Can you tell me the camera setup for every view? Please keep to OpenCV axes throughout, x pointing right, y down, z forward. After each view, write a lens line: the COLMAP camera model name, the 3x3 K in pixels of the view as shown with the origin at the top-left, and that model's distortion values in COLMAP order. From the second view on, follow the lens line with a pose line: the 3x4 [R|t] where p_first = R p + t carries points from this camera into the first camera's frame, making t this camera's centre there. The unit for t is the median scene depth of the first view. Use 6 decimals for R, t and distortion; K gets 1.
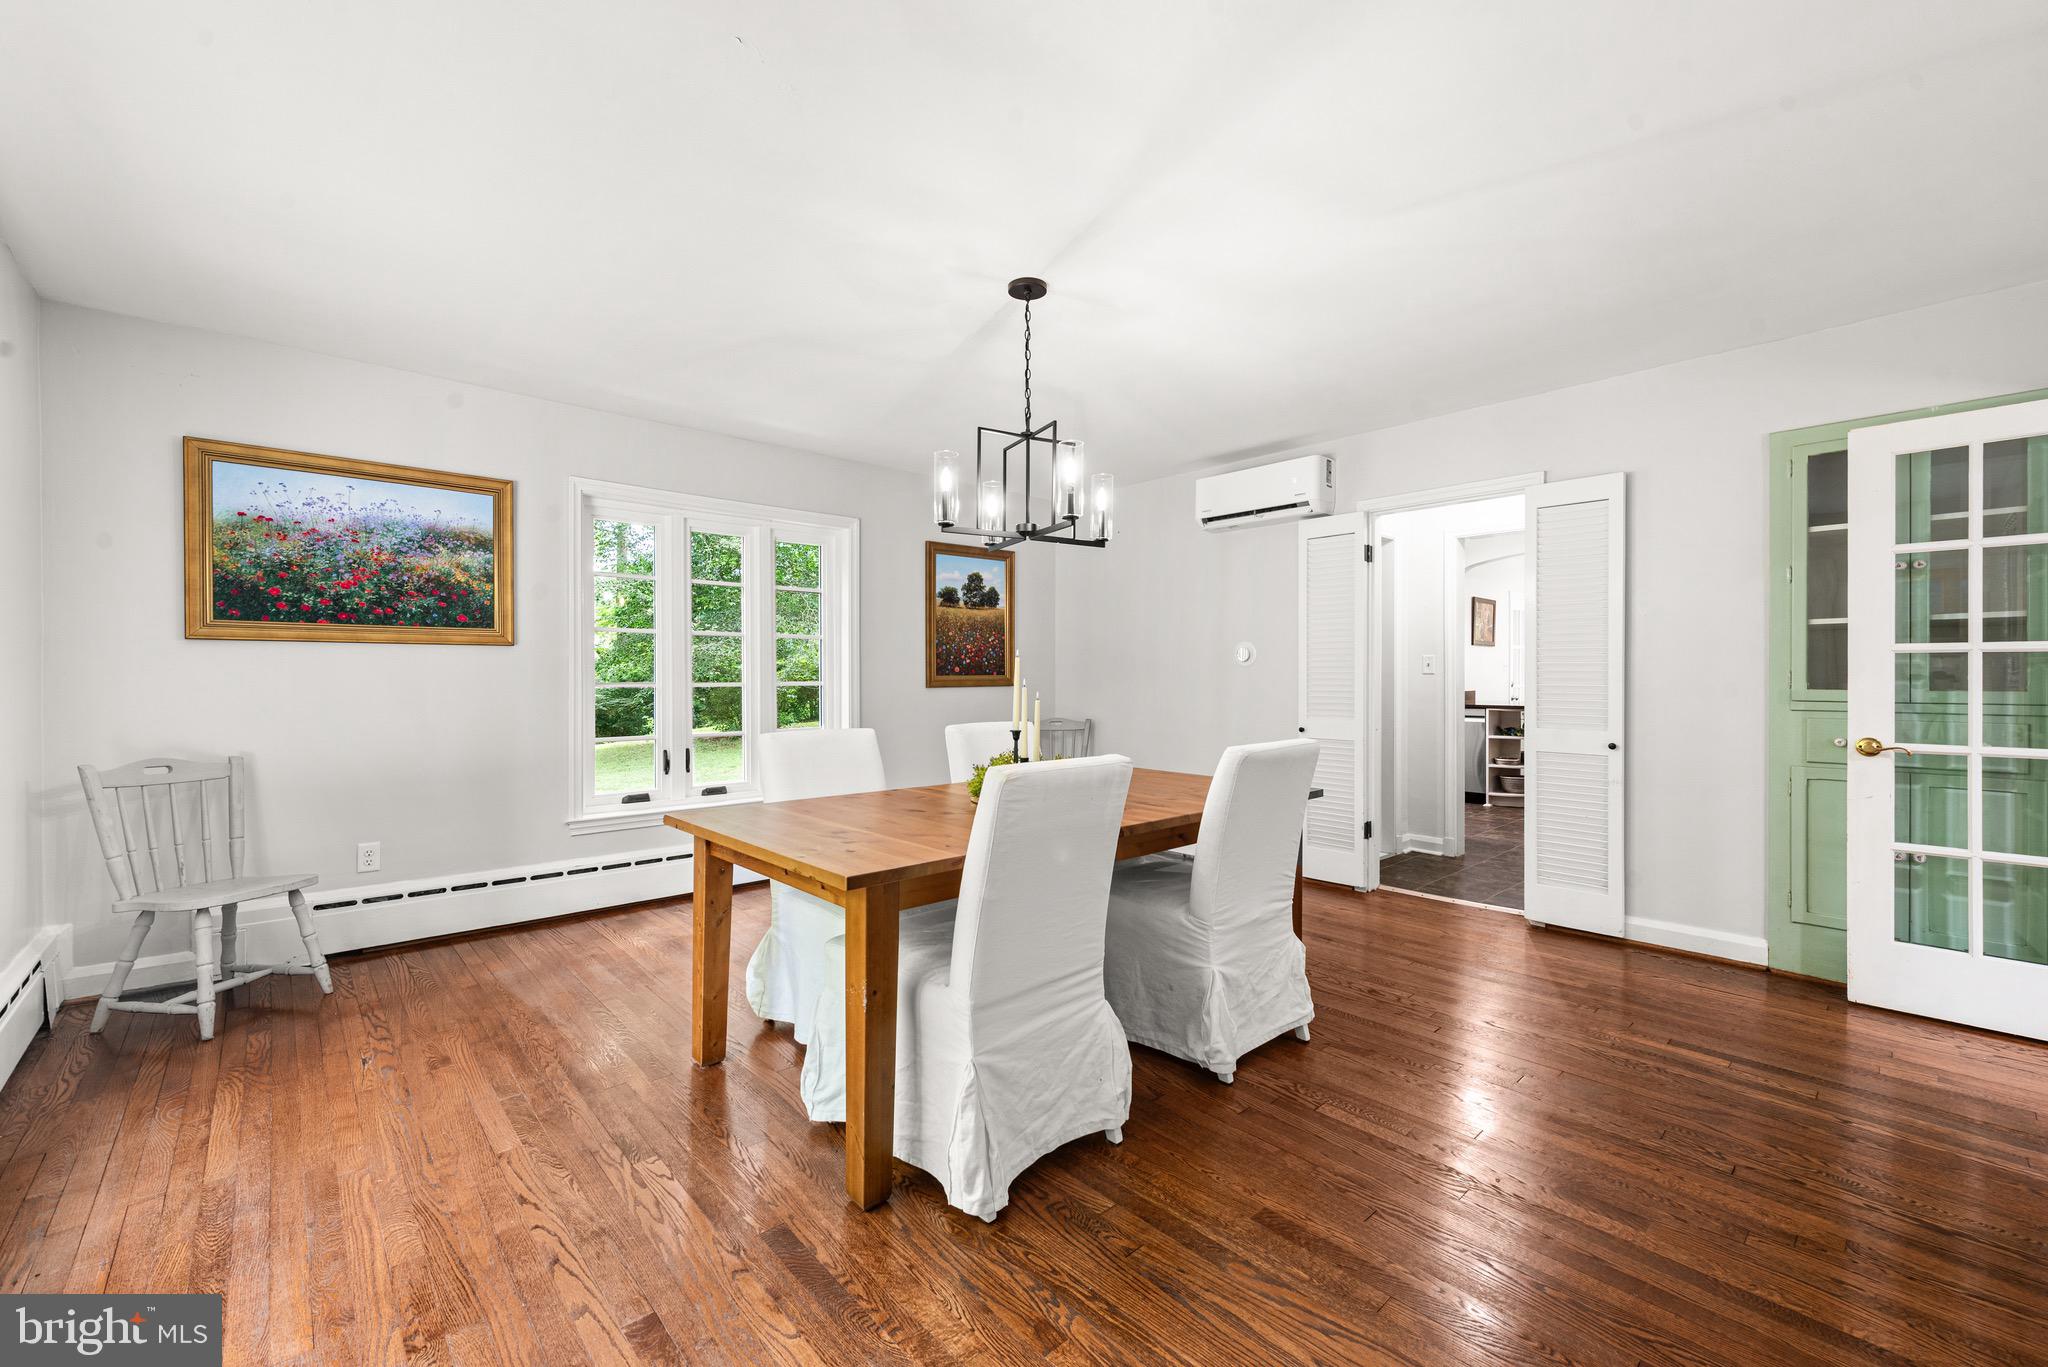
lens RADIAL K [[842.3, 0, 1019.9], [0, 842.3, 673.5], [0, 0, 1]] dist [0.014162, -0.003871]
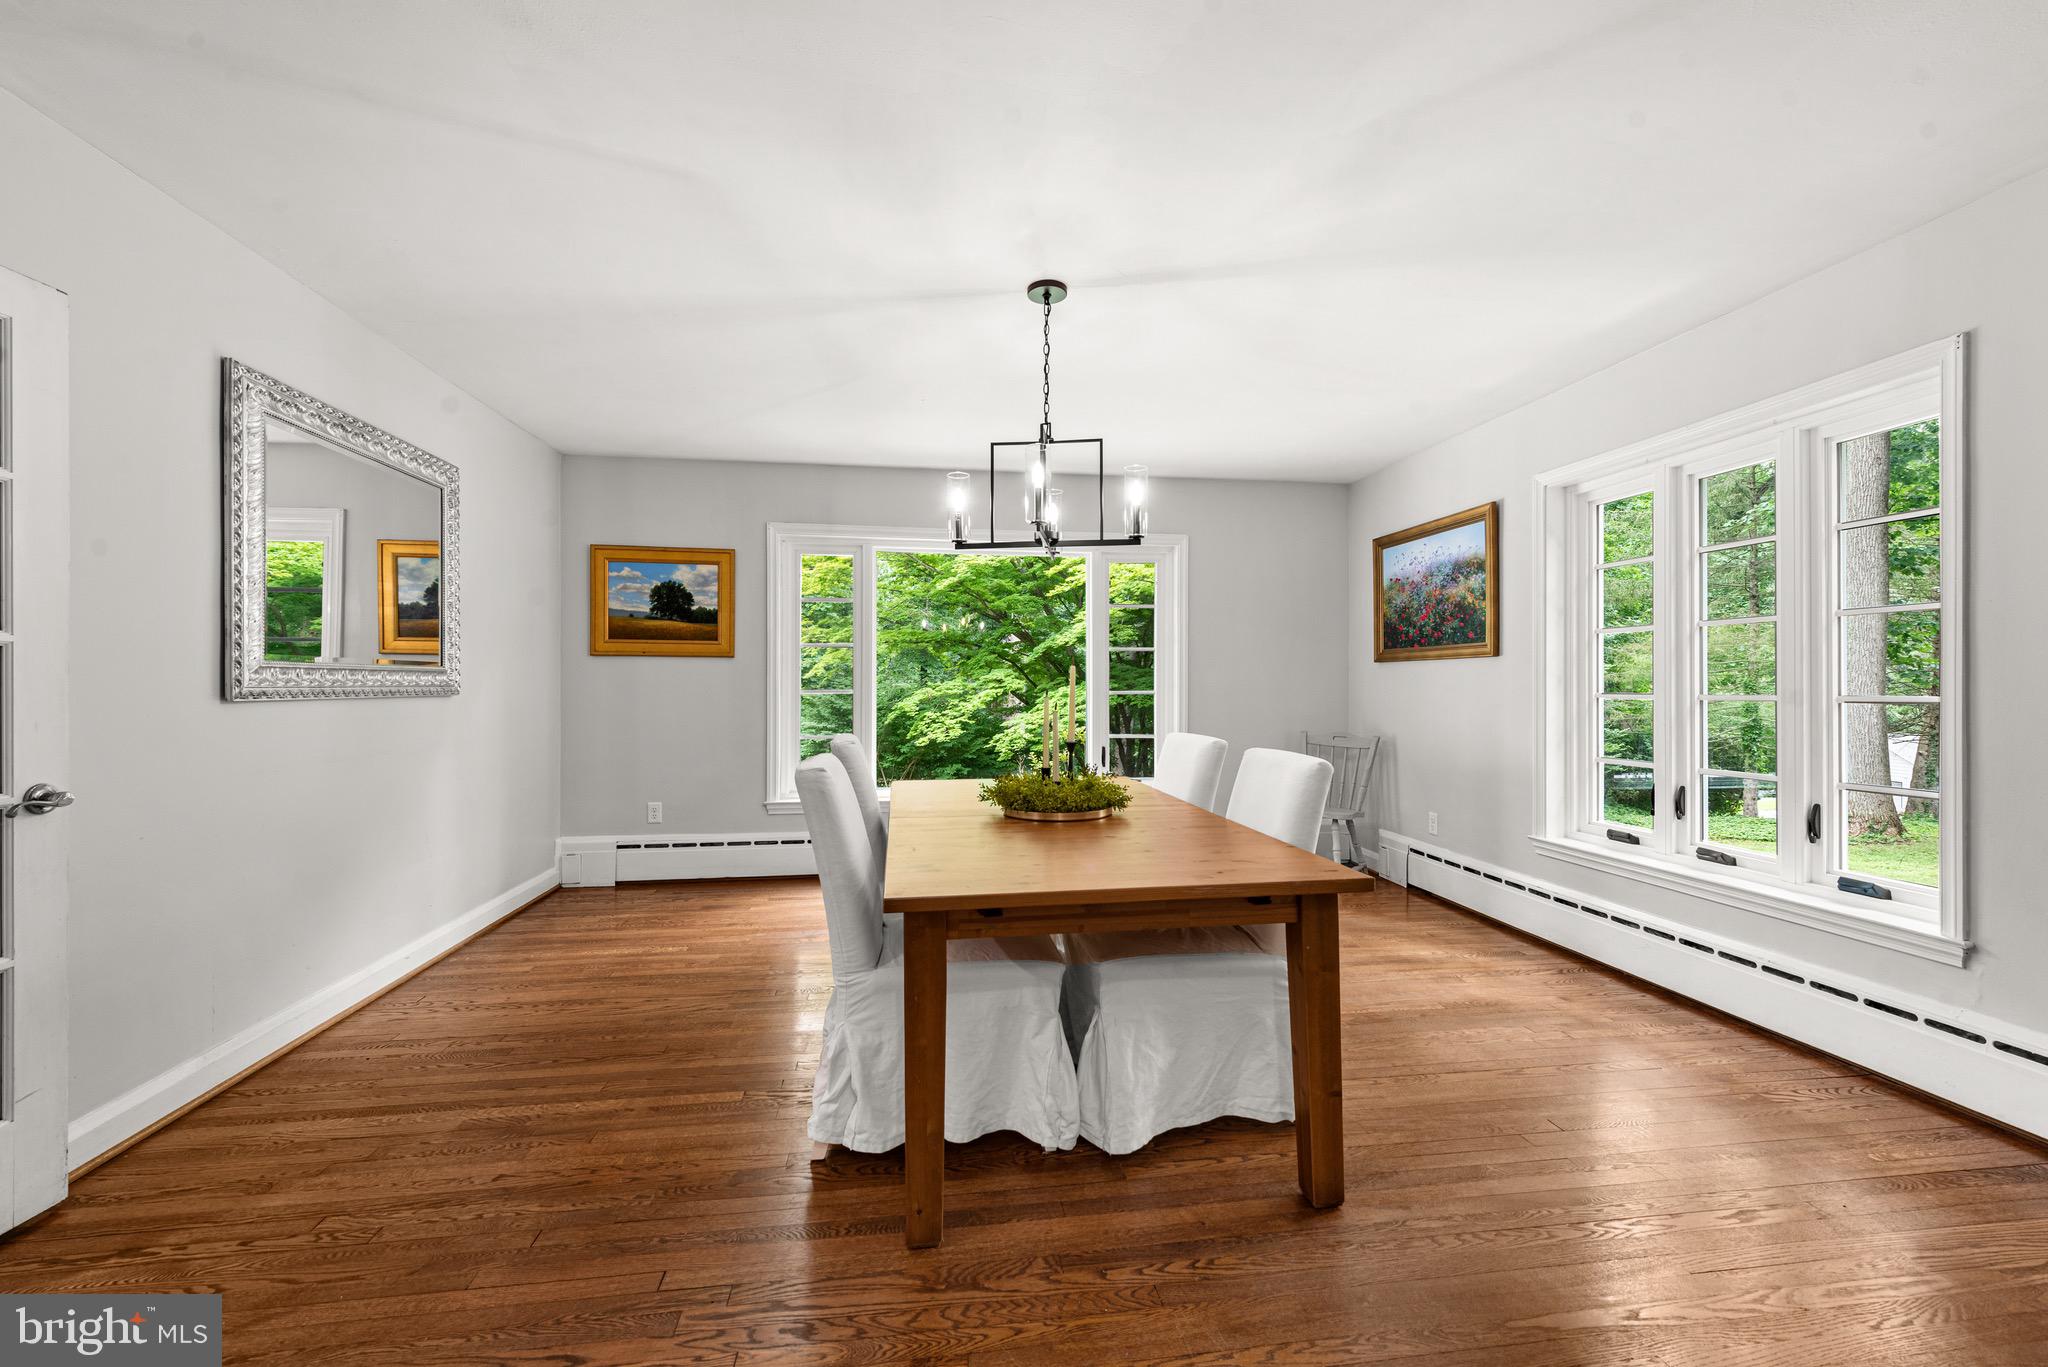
lens RADIAL K [[842.3, 0, 1019.6], [0, 842.3, 686.6], [0, 0, 1]] dist [0.014162, -0.003871]
pose [[-0.562165, -0.003189, -0.827019, 0.657195], [-0.005827, 0.999983, 0.000106, 0.008547], [0.827005, 0.004879, -0.562174, 1.189190]]
